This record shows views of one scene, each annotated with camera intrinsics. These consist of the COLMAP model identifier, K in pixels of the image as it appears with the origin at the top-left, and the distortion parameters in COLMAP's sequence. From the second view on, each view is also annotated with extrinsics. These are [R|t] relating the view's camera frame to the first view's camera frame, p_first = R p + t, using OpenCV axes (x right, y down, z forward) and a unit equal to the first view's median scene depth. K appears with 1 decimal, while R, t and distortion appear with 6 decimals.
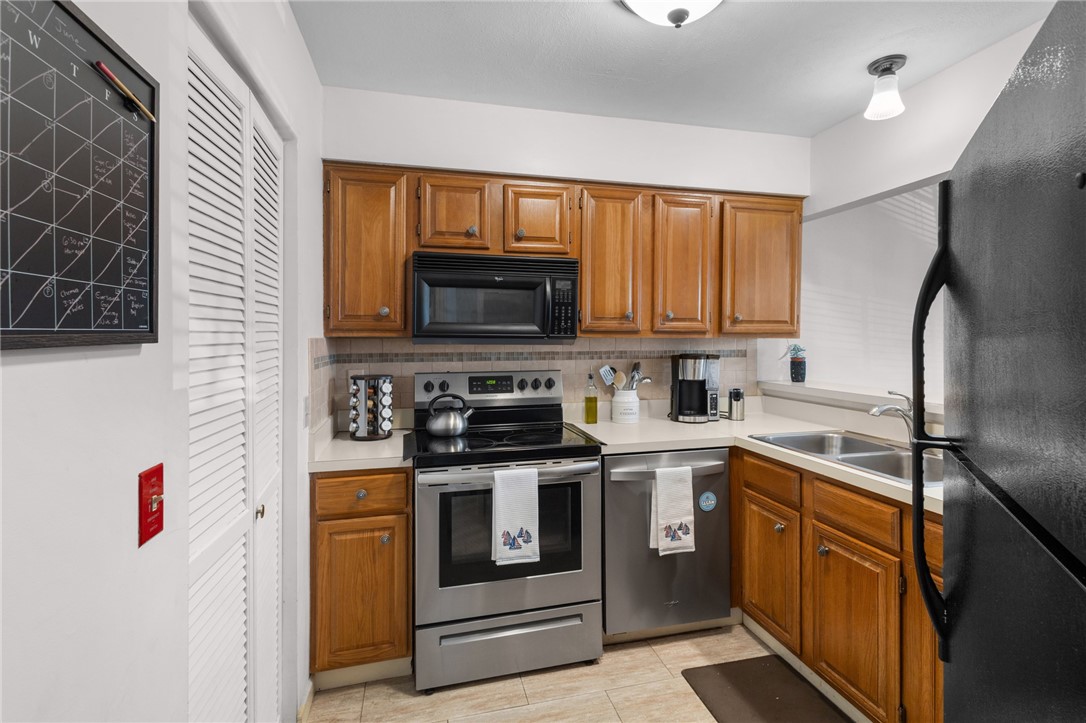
lens RADIAL K [[500.2, 0, 546.9], [0, 500.2, 358.7], [0, 0, 1]] dist [0.001970, 0.000253]
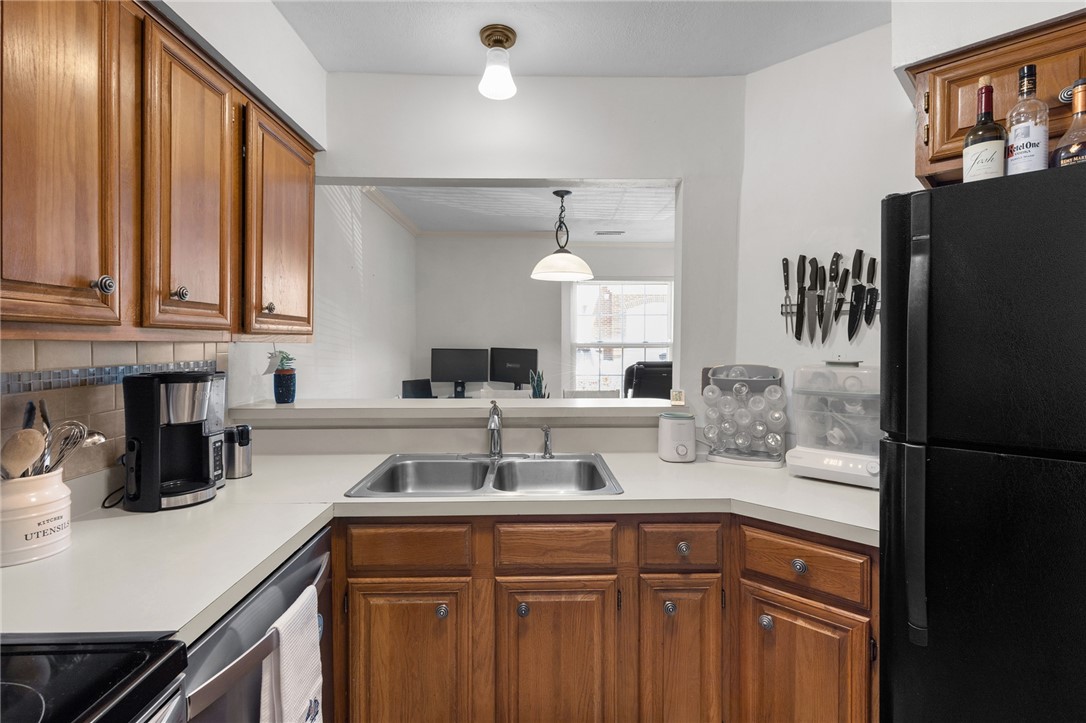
lens RADIAL K [[500.2, 0, 546.9], [0, 500.2, 358.7], [0, 0, 1]] dist [0.001970, 0.000253]
pose [[0.221871, -0.032618, 0.974530, -0.142473], [0.042217, 0.998824, 0.023820, -0.021817], [-0.974162, 0.035857, 0.222987, 0.552007]]
